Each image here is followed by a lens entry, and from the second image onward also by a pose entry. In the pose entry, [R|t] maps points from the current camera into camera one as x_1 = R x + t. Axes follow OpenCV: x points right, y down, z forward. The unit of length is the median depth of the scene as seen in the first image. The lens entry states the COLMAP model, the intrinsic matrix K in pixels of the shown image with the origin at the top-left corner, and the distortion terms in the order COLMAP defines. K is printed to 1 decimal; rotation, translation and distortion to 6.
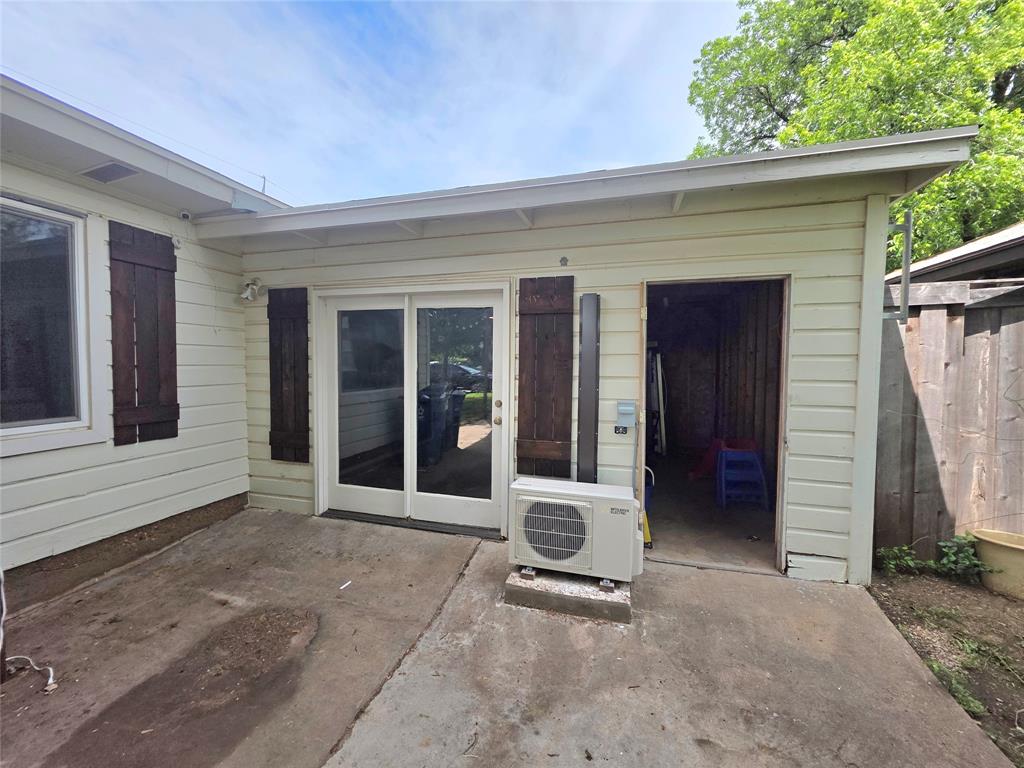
lens RADIAL K [[439.9, 0, 490.3], [0, 439.9, 377.5], [0, 0, 1]] dist [0.016202, -0.000037]
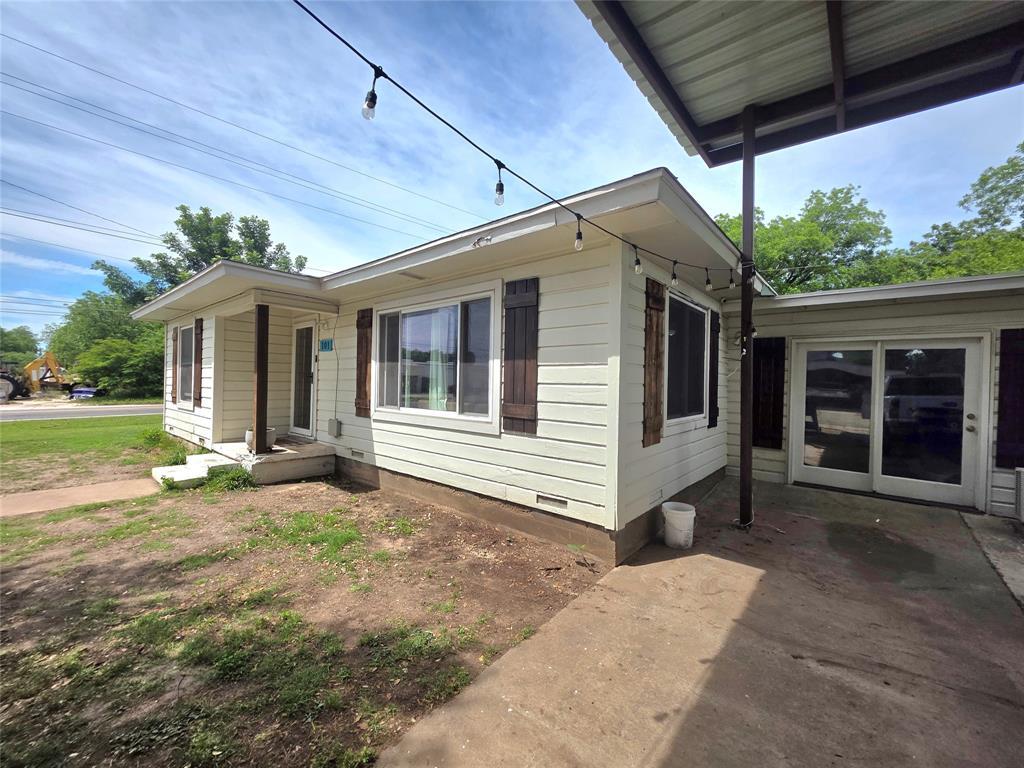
lens RADIAL K [[408.4, 0, 513.1], [0, 408.4, 381.2], [0, 0, 1]] dist [0.003342, 0.000074]
pose [[0.916282, 0.015590, -0.400231, -0.844206], [-0.034228, 0.998635, -0.039462, 0.050863], [0.399069, 0.049857, 0.915564, -0.841804]]
